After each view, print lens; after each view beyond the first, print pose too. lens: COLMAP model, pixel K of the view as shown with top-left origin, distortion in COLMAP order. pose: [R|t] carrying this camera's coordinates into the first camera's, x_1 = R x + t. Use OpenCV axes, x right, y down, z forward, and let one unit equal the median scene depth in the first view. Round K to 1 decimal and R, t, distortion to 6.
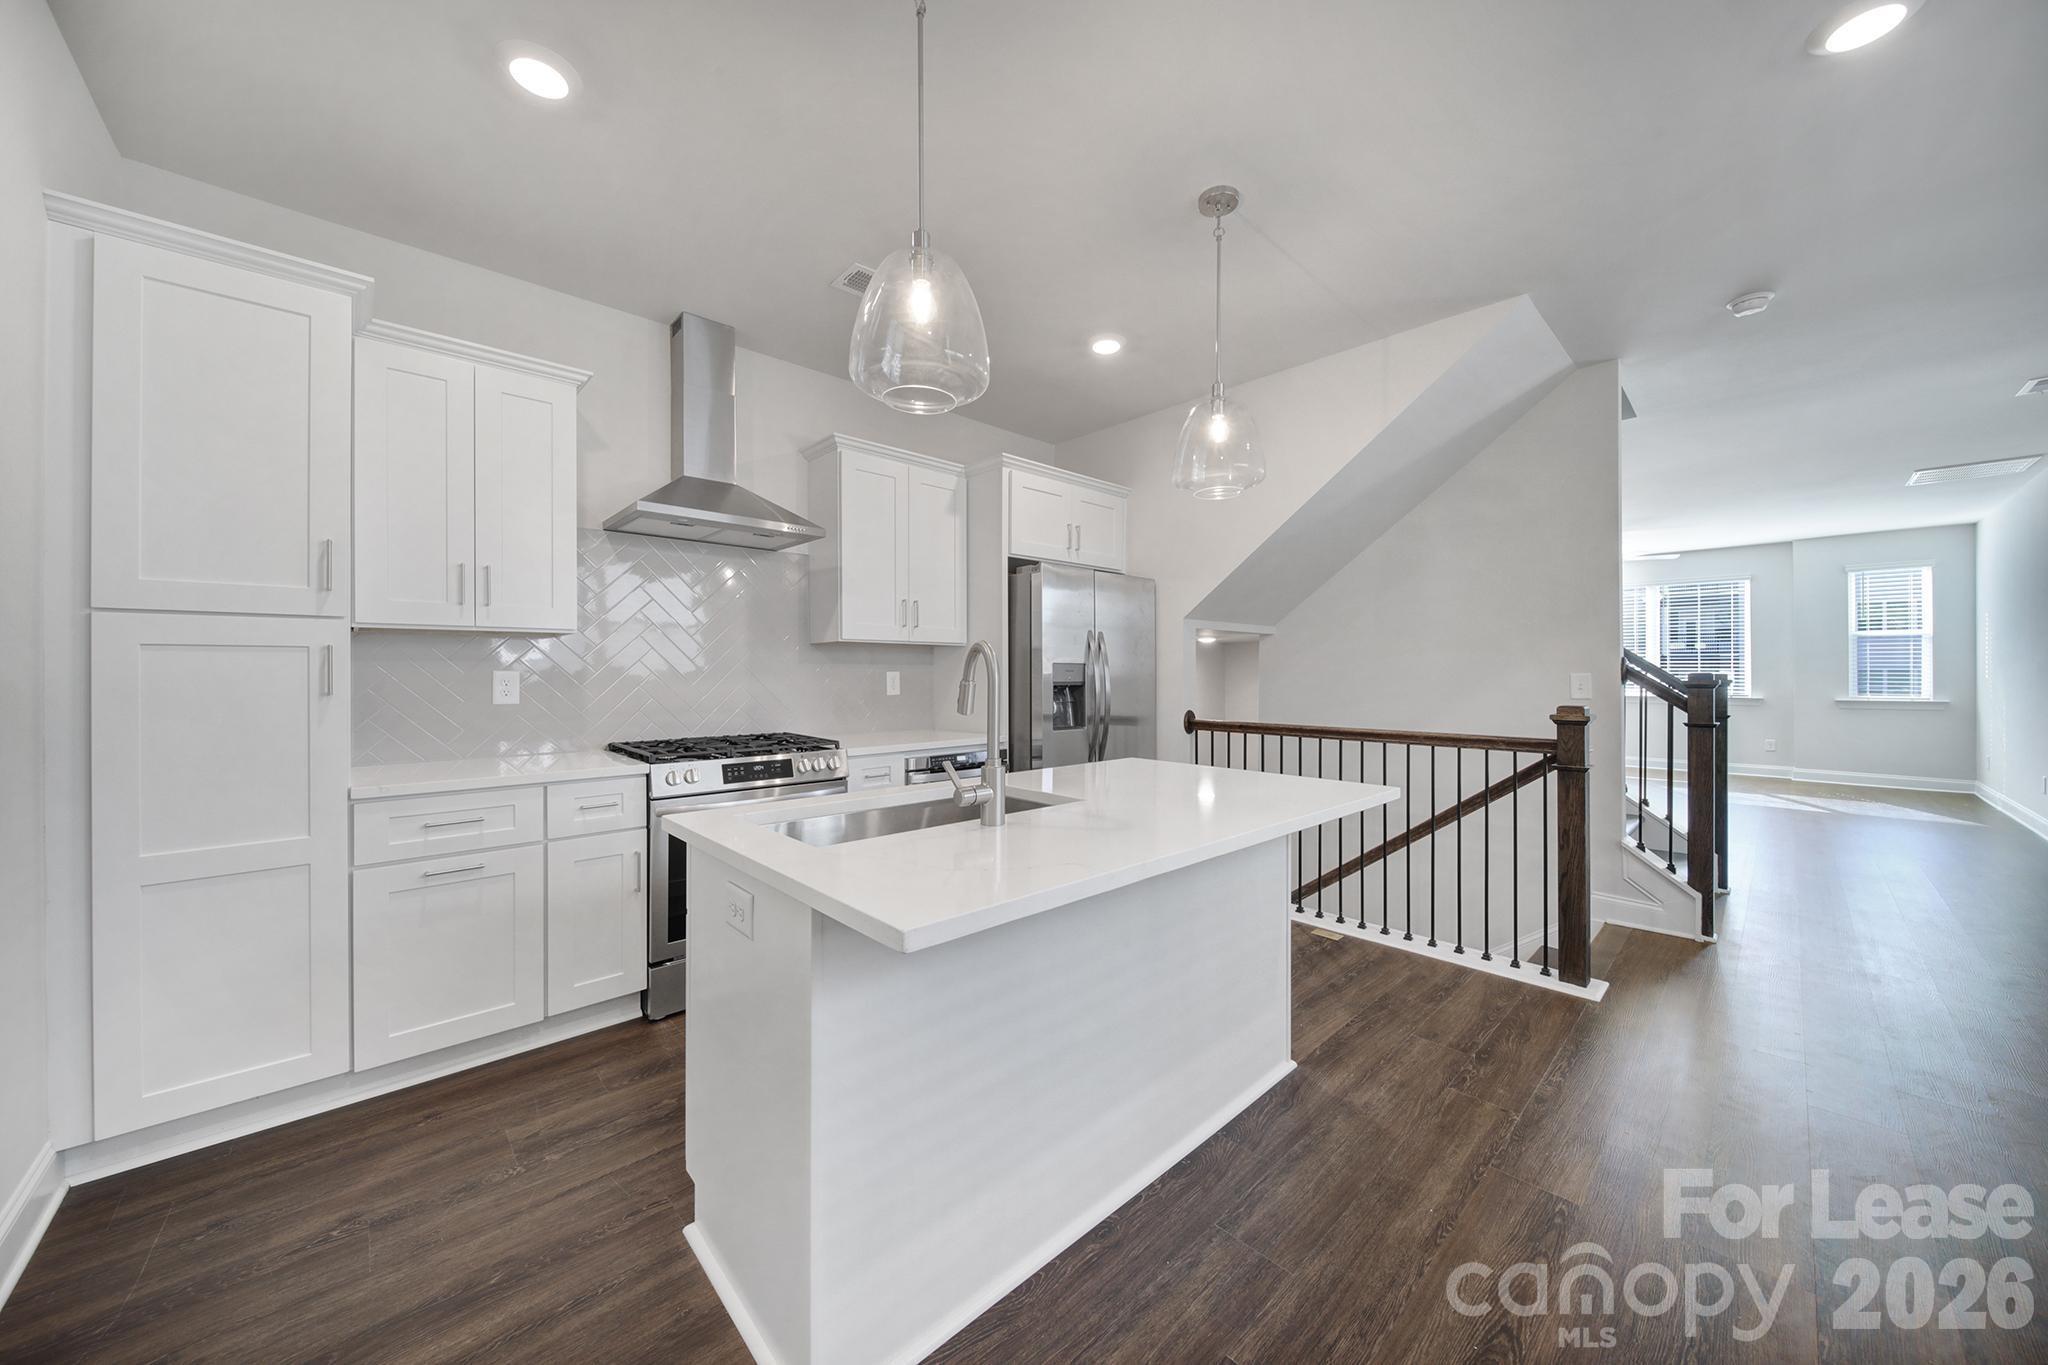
lens RADIAL K [[714.0, 0, 1022.8], [0, 714.0, 675.3], [0, 0, 1]] dist [-0.001559, -0.001229]
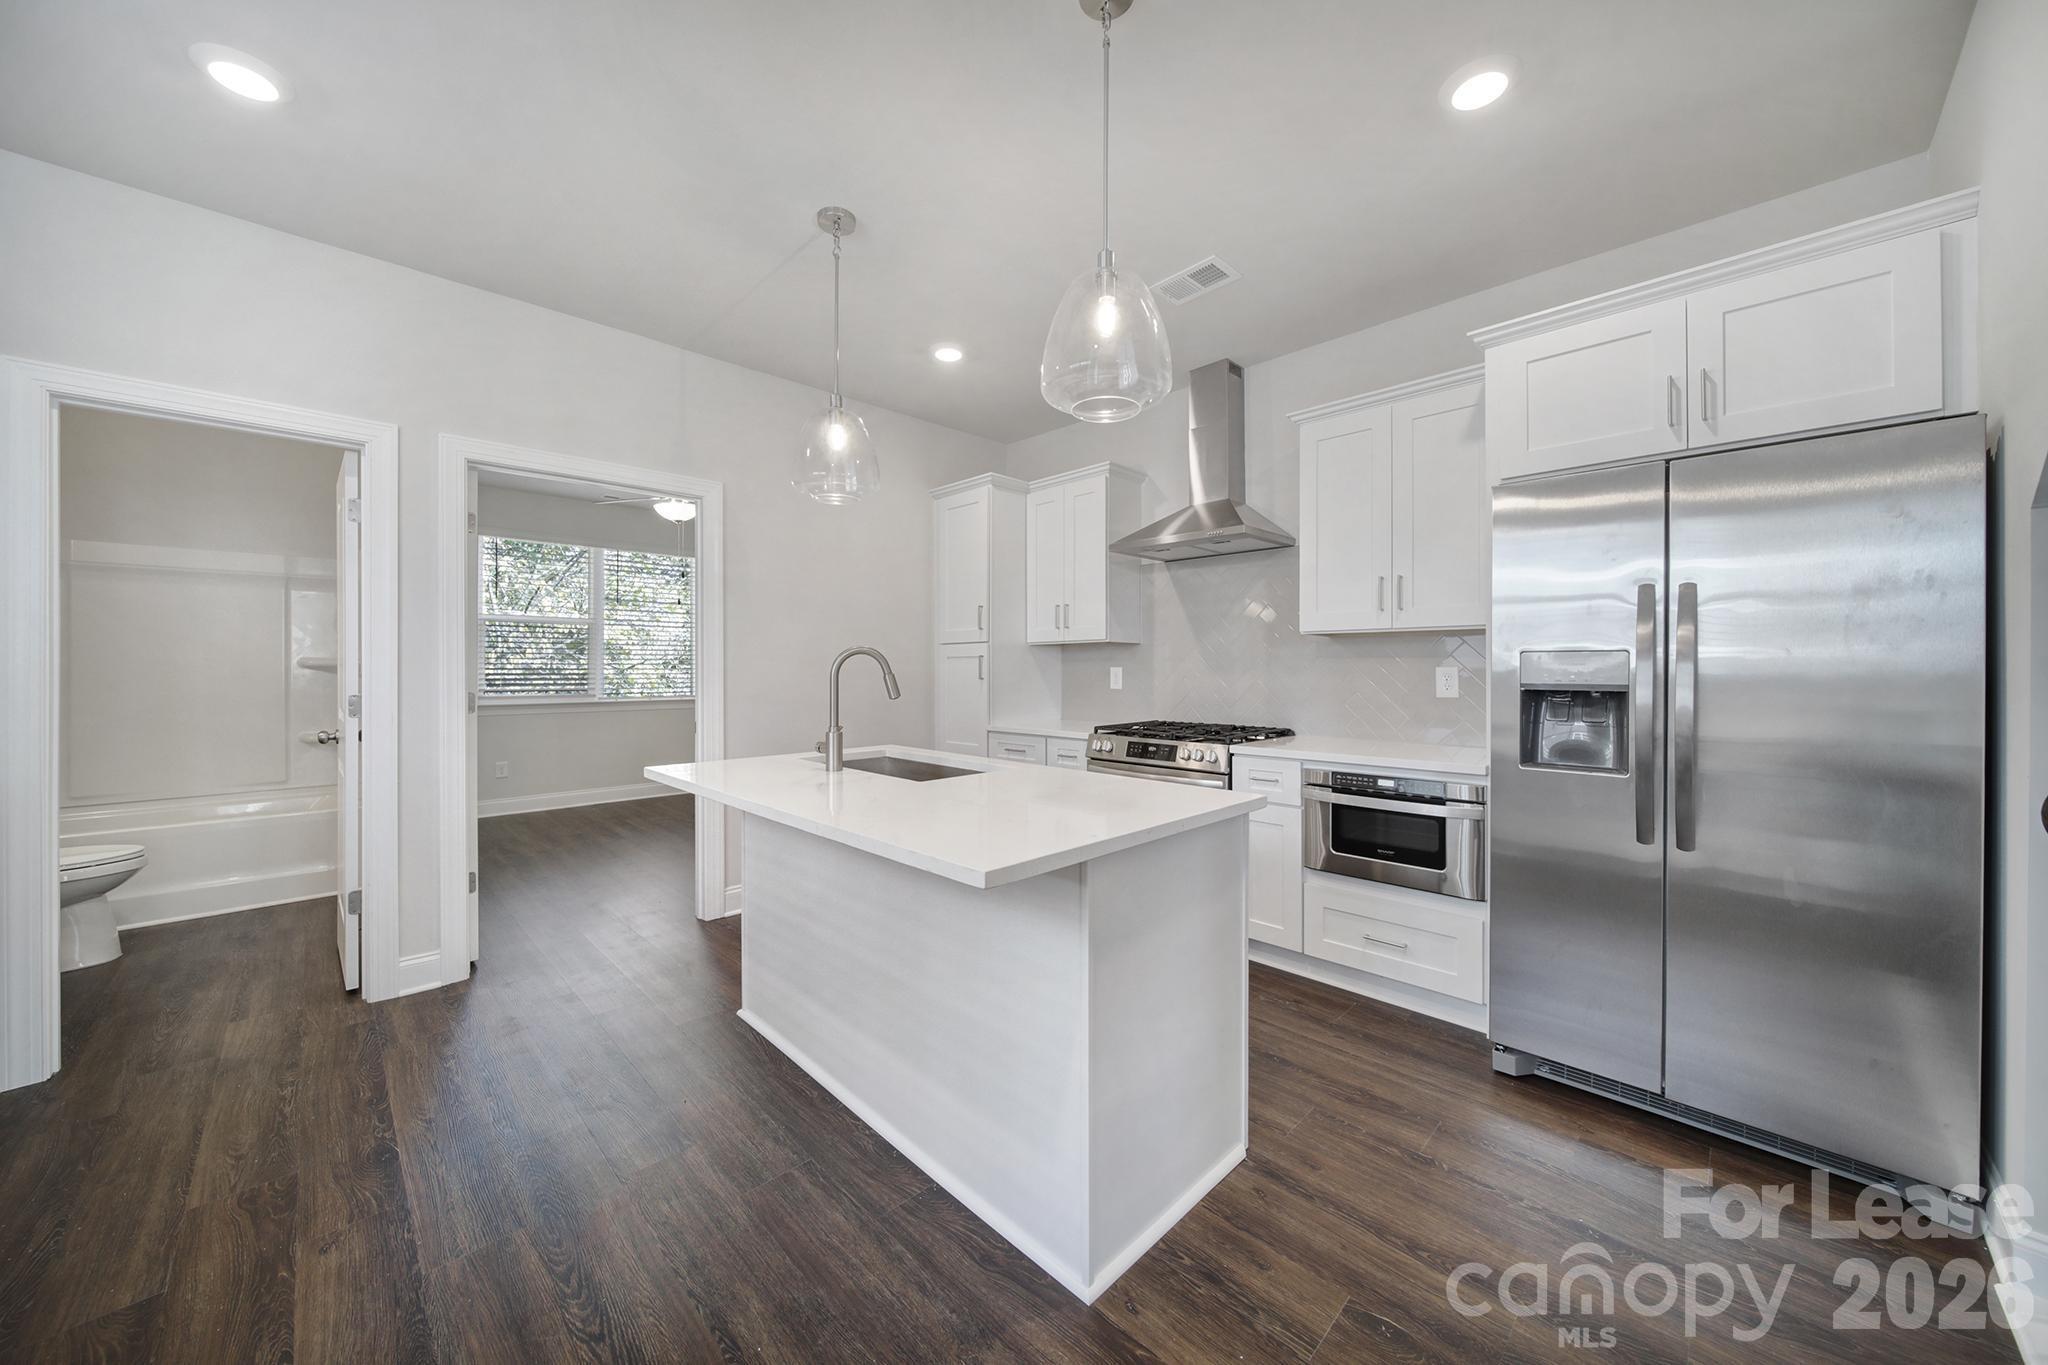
lens RADIAL K [[714.0, 0, 1023.0], [0, 714.0, 678.3], [0, 0, 1]] dist [-0.001559, -0.001229]
pose [[0.032588, 0.013606, -0.999376, 1.130157], [-0.003228, 0.999904, 0.013508, -0.003326], [0.999464, 0.002786, 0.032629, 1.049892]]
